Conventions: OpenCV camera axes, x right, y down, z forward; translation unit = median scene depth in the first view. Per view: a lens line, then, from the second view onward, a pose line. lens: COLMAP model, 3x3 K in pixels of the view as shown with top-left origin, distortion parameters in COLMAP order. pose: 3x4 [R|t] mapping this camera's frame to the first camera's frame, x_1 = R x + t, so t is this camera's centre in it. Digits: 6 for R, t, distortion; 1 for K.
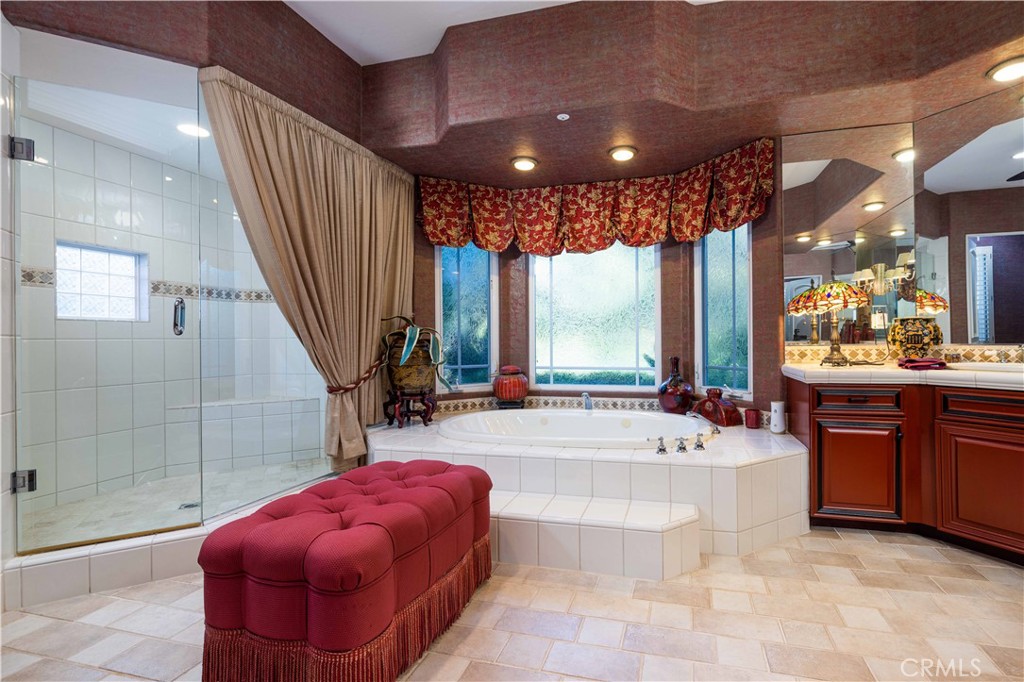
lens RADIAL K [[430.2, 0, 519.6], [0, 430.2, 341.8], [0, 0, 1]] dist [-0.004764, -0.000671]
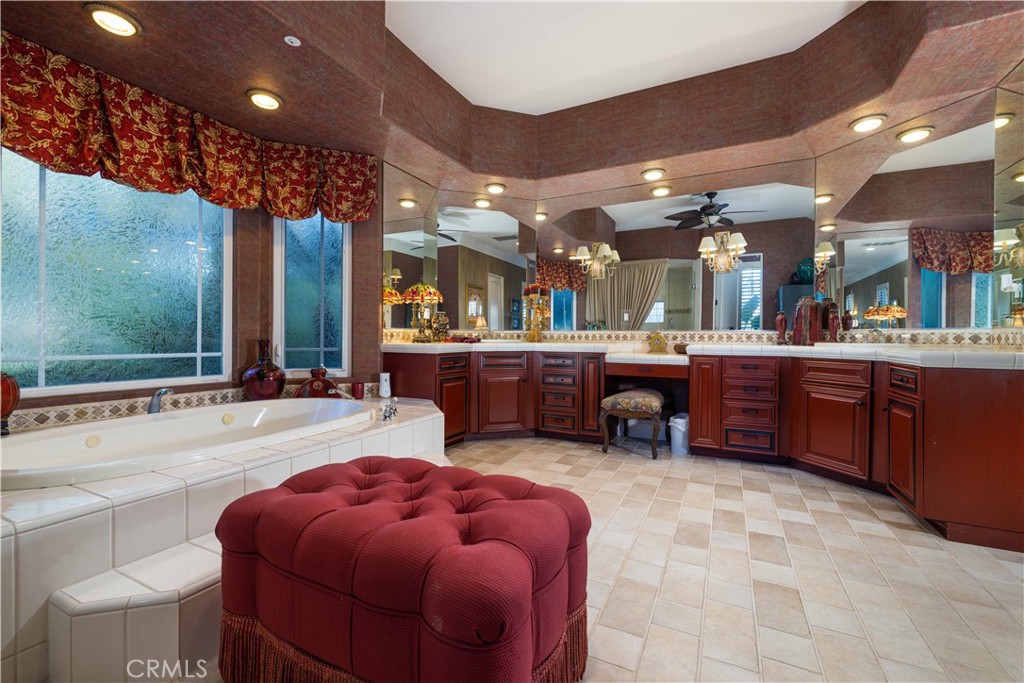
lens RADIAL K [[430.2, 0, 518.1], [0, 430.2, 341.8], [0, 0, 1]] dist [-0.004764, -0.000671]
pose [[0.198614, -0.003098, 0.980073, -0.407270], [-0.013414, 0.999893, 0.005879, 0.026435], [-0.979986, -0.014314, 0.198551, 0.269431]]
